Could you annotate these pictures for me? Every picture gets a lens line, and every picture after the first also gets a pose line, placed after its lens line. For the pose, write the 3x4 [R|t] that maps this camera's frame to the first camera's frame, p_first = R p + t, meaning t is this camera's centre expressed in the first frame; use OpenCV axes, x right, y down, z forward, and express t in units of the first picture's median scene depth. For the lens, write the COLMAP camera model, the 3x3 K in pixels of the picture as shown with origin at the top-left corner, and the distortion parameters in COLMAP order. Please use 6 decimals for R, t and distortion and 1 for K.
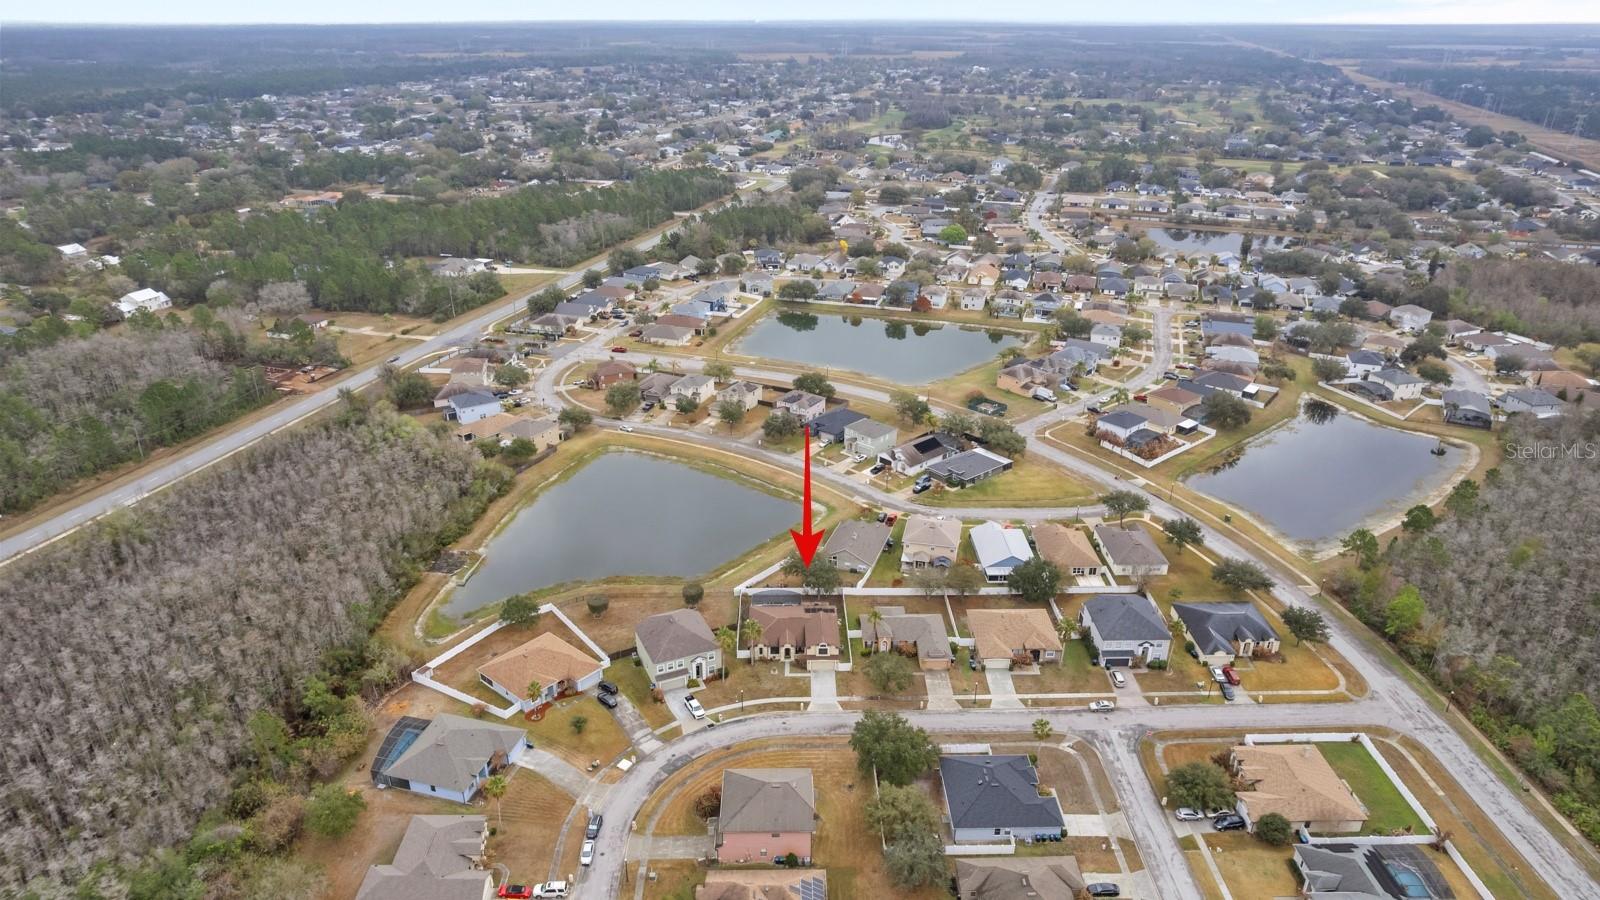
lens RADIAL K [[1033.4, 0, 807.5], [0, 1033.4, 449.0], [0, 0, 1]] dist [-0.073928, 0.081950]
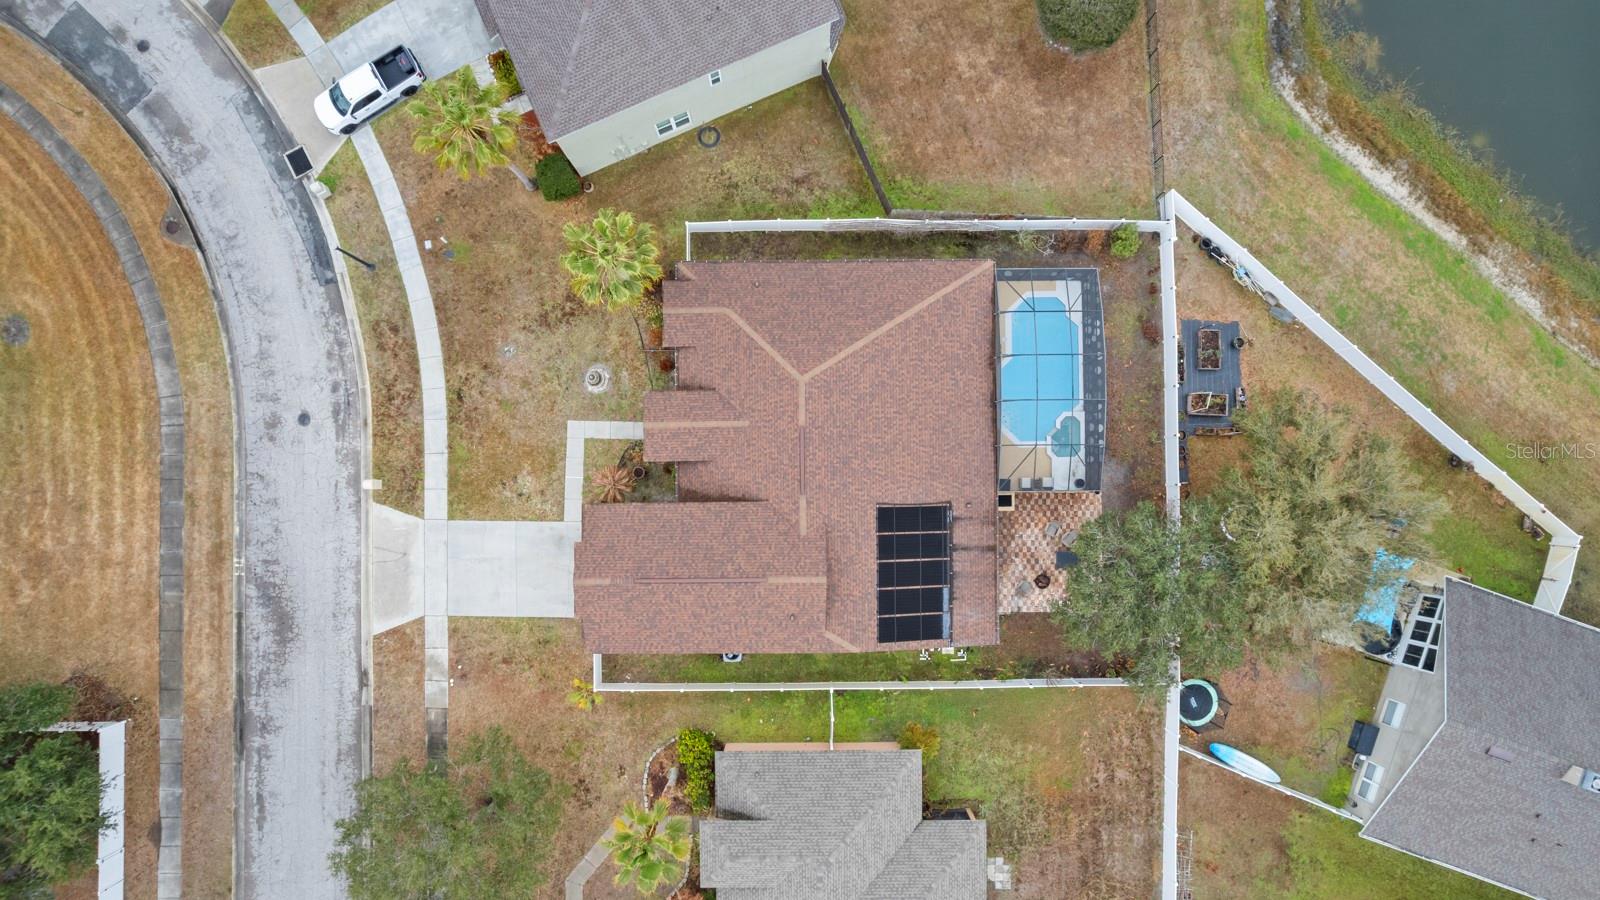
lens RADIAL K [[1033.4, 0, 807.5], [0, 1033.4, 449.0], [0, 0, 1]] dist [-0.073928, 0.081950]
pose [[-0.008452, 0.999452, -0.032009, -0.004463], [-0.380007, 0.026398, 0.924607, -0.029961], [0.924945, 0.019978, 0.379576, 0.690267]]
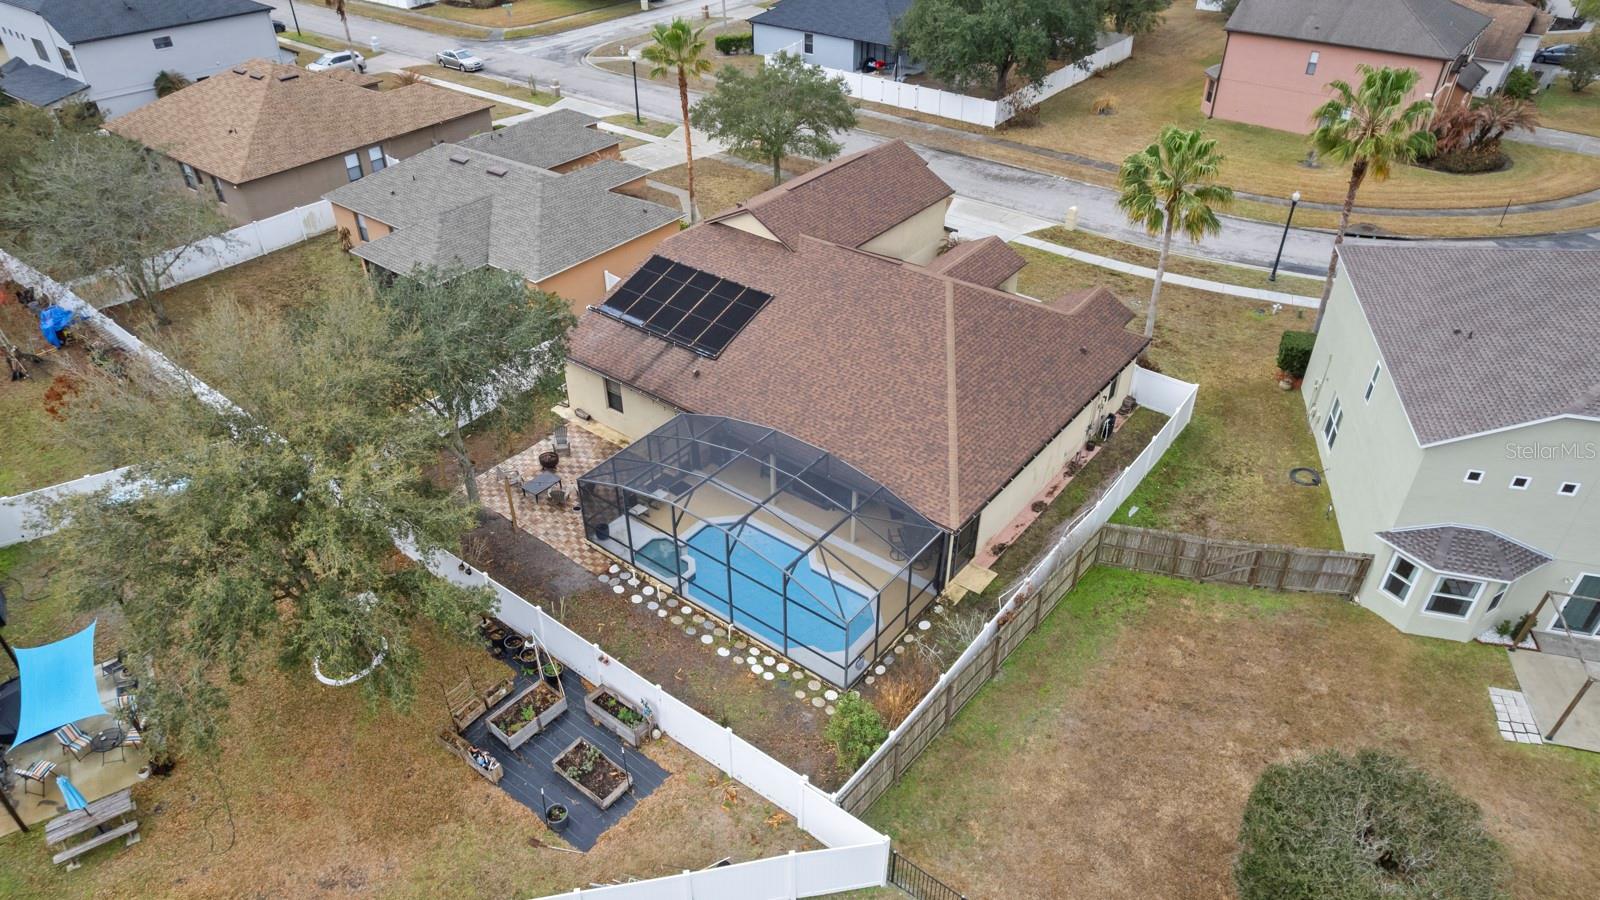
lens RADIAL K [[1033.4, 0, 807.5], [0, 1033.4, 449.0], [0, 0, 1]] dist [-0.073928, 0.081950]
pose [[-0.785312, -0.351550, 0.509606, -0.083418], [0.239615, 0.586394, 0.773774, 0.026126], [-0.570850, 0.729763, -0.376265, 0.830251]]
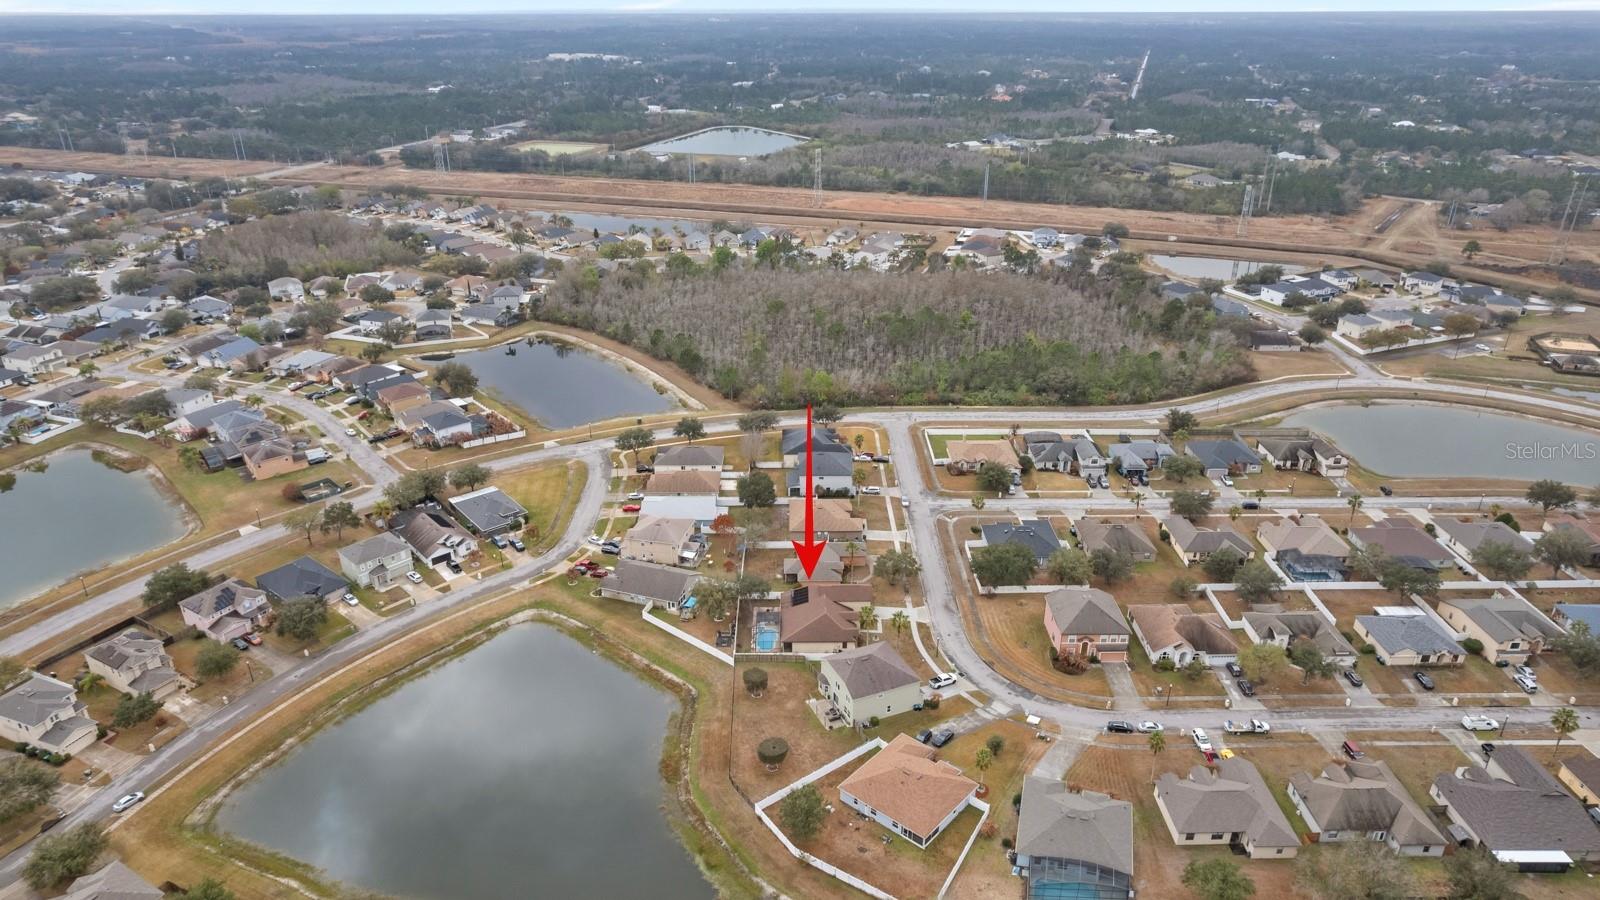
lens RADIAL K [[1033.4, 0, 807.5], [0, 1033.4, 449.0], [0, 0, 1]] dist [-0.073928, 0.081950]
pose [[0.000963, -0.406314, 0.913733, -0.651307], [0.394947, 0.839605, 0.372935, -0.257212], [-0.918704, 0.360517, 0.161281, 0.603018]]
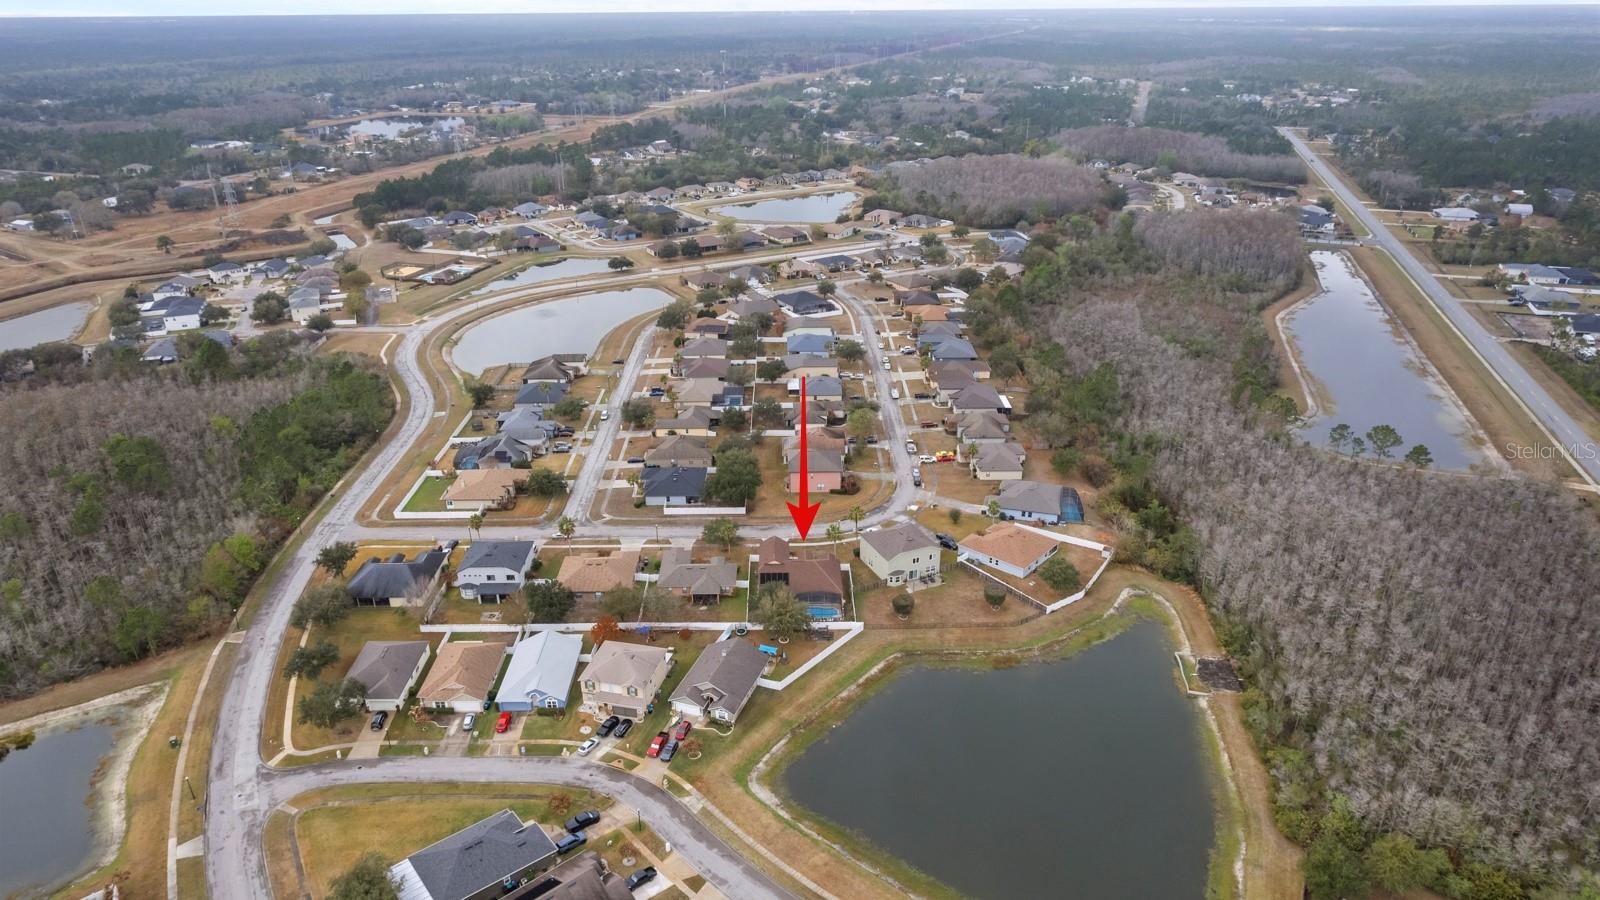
lens RADIAL K [[1033.4, 0, 807.5], [0, 1033.4, 449.0], [0, 0, 1]] dist [-0.073928, 0.081950]
pose [[-0.999921, 0.004336, -0.011774, -0.008282], [-0.005554, 0.688500, 0.725215, -0.520099], [0.011251, 0.725223, -0.688422, 1.242762]]
